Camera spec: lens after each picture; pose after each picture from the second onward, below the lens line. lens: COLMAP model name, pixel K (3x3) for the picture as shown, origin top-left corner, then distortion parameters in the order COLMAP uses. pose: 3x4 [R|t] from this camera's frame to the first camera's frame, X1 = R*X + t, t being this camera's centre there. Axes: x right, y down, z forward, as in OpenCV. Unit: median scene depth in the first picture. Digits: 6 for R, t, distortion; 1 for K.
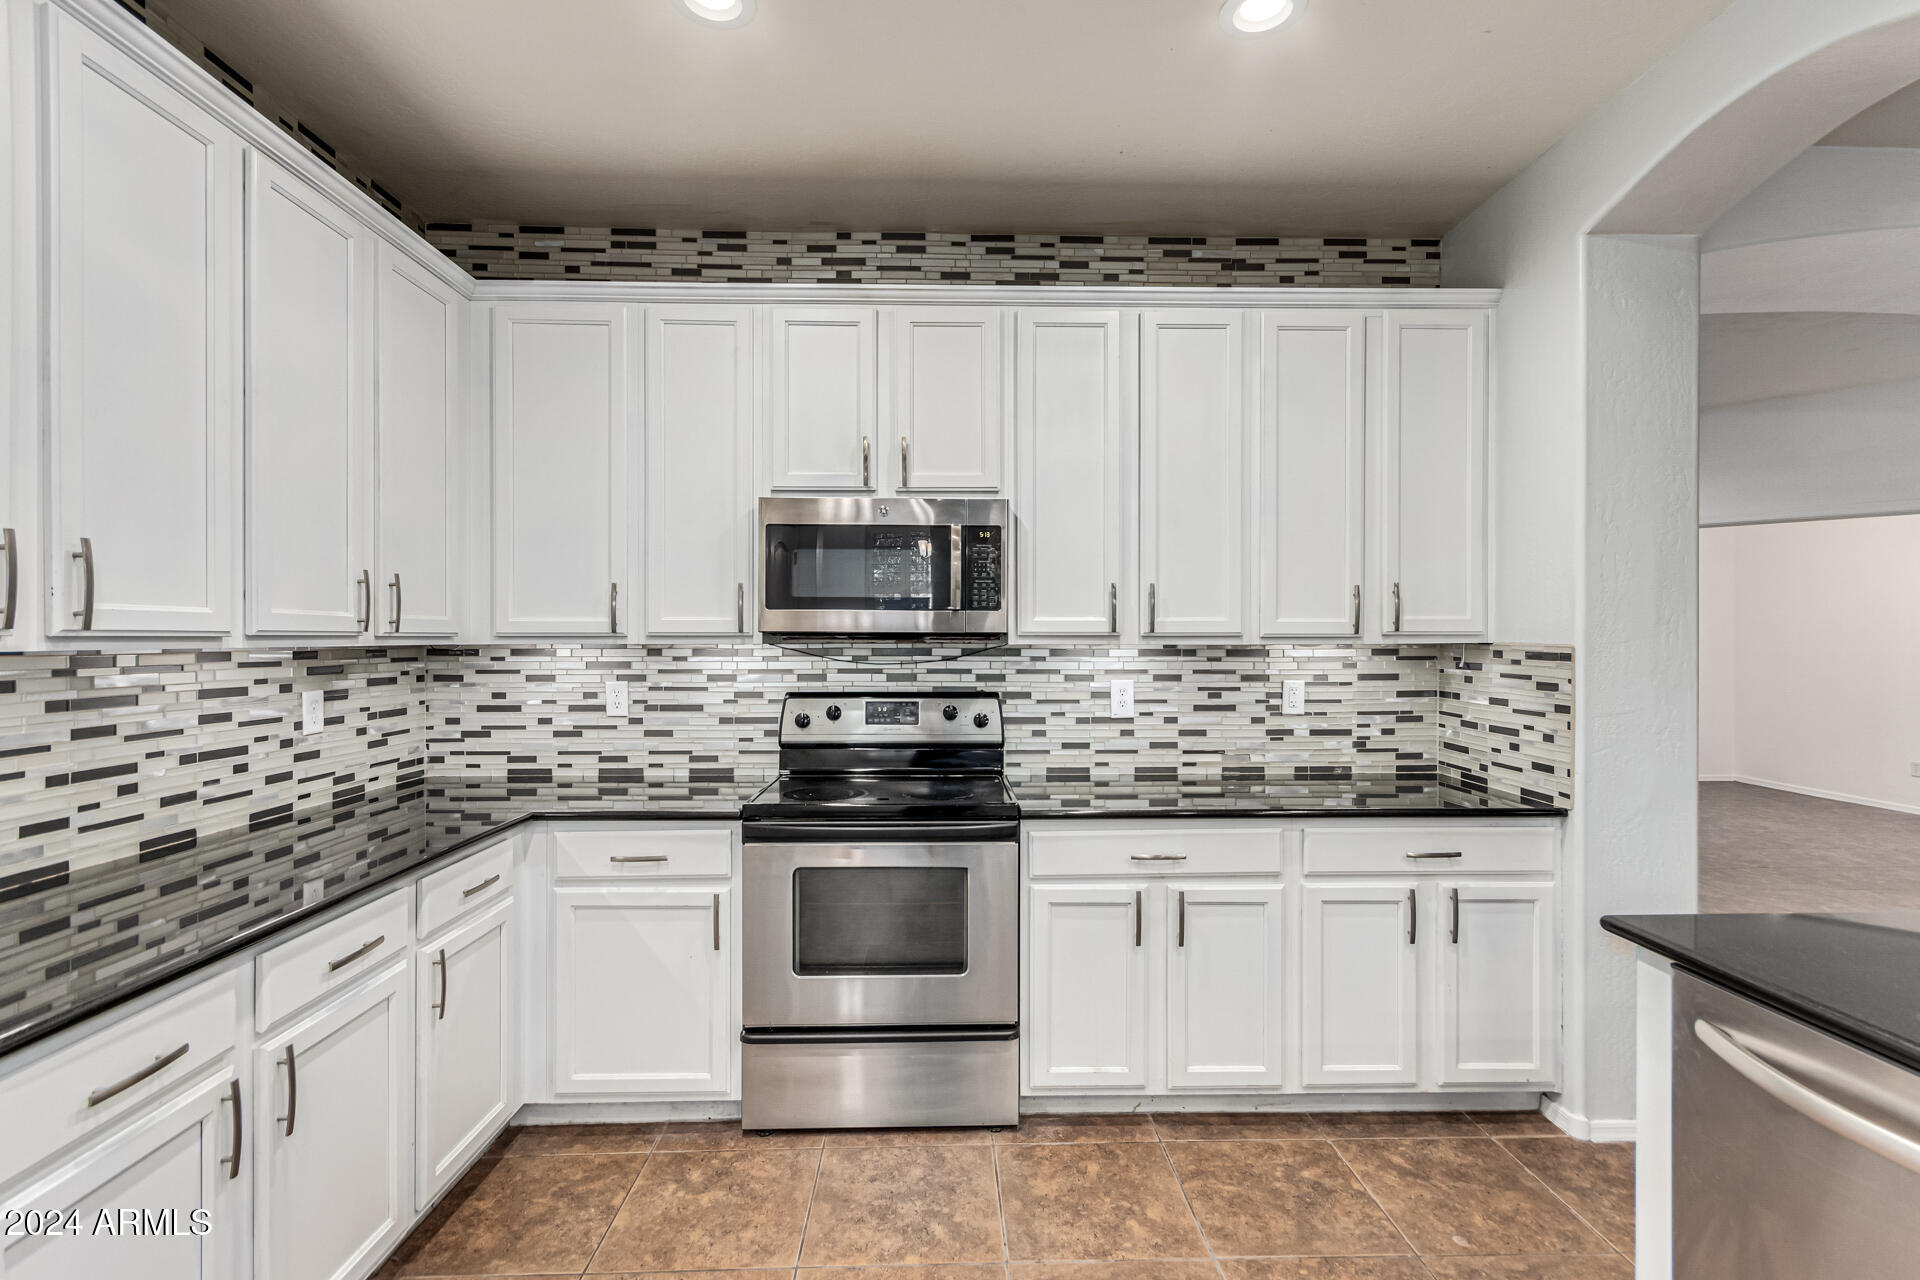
lens RADIAL K [[890.3, 0, 963.4], [0, 890.3, 641.2], [0, 0, 1]] dist [0.000806, 0.002428]
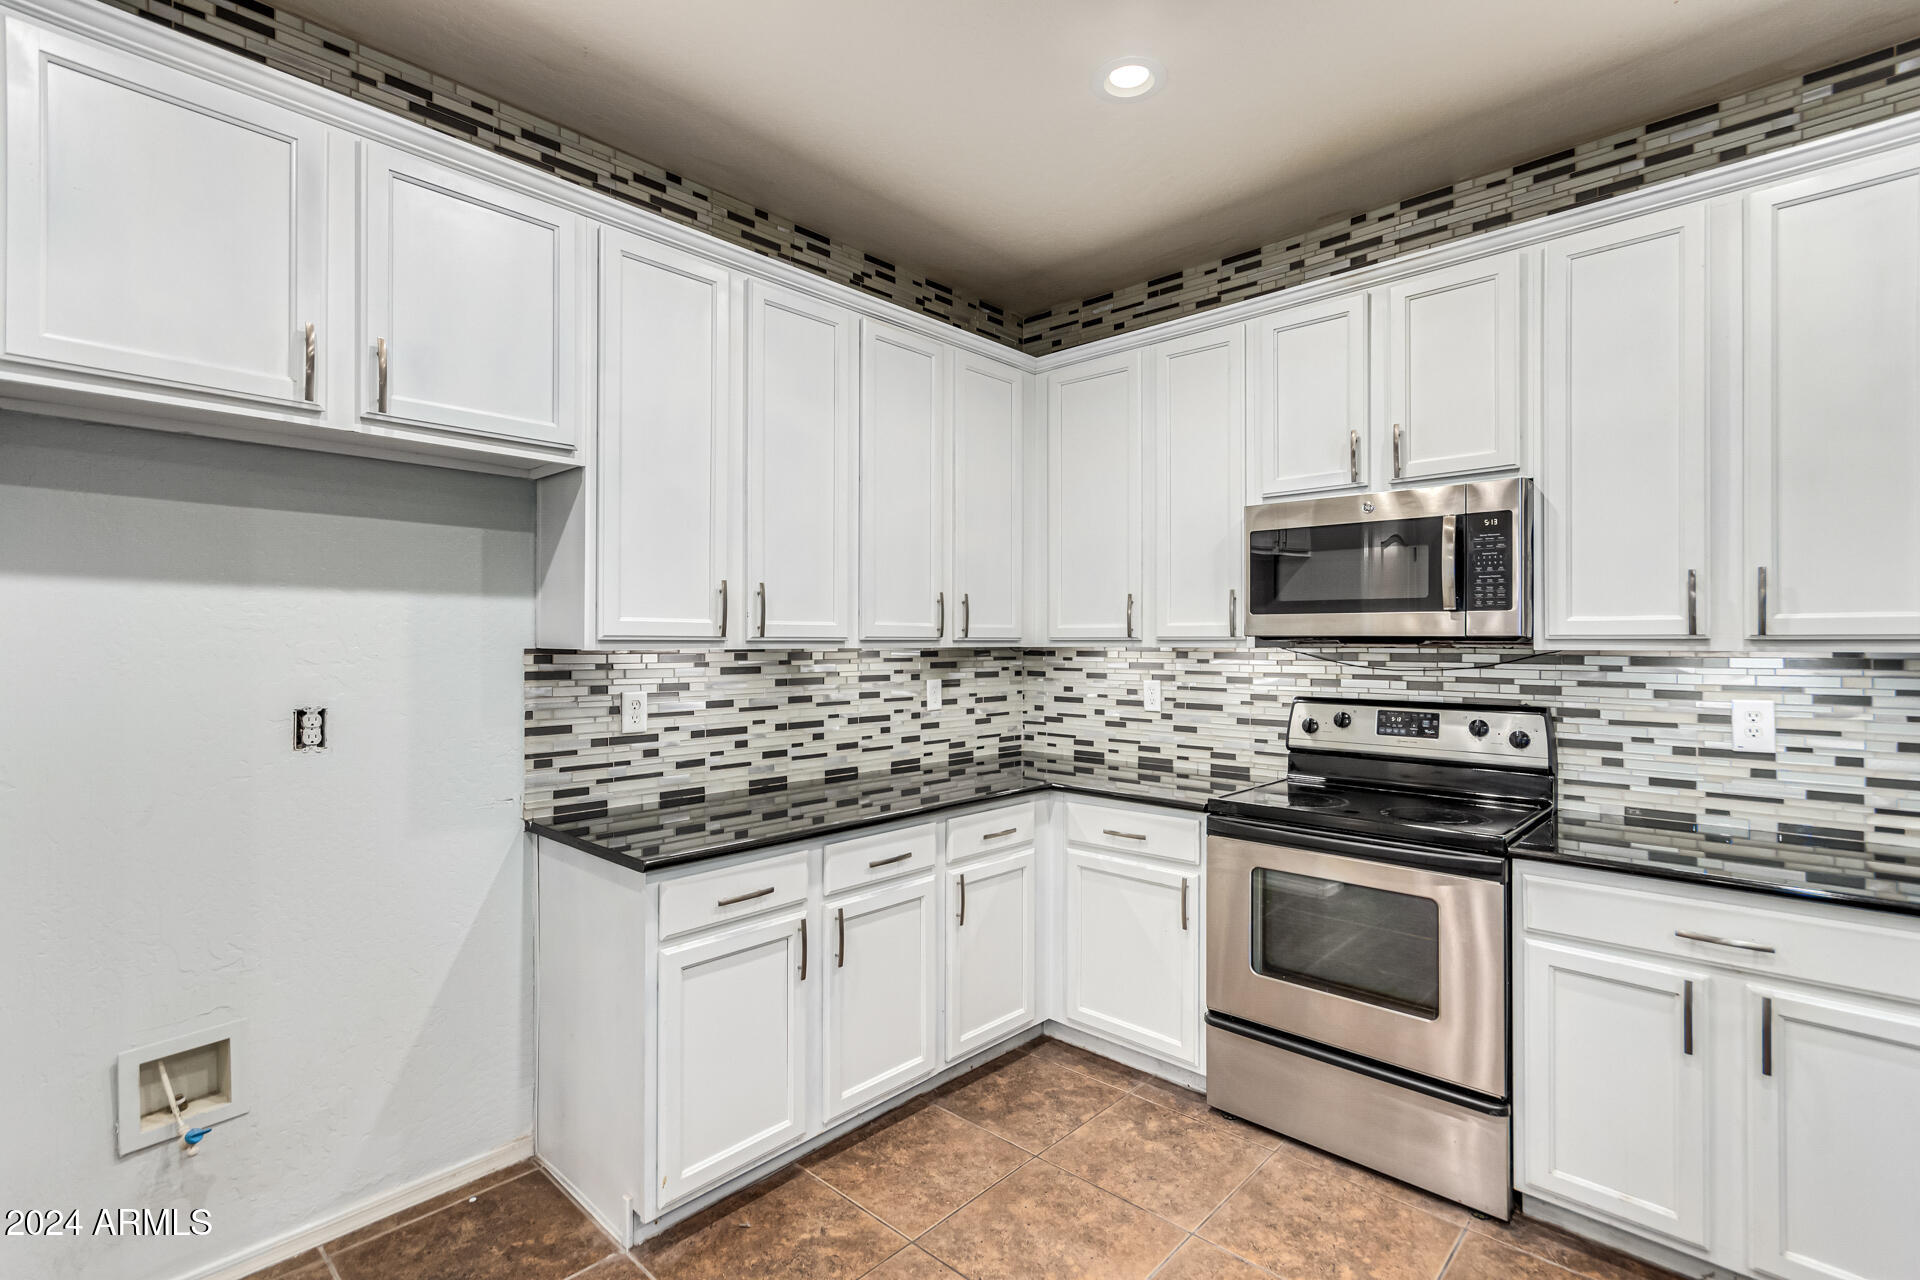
lens RADIAL K [[890.3, 0, 965.0], [0, 890.3, 638.5], [0, 0, 1]] dist [0.000806, 0.002428]
pose [[0.711311, -0.002115, -0.702874, 0.250099], [-0.002778, 0.999979, -0.005820, -0.000707], [0.702872, 0.006093, 0.711290, 0.032135]]
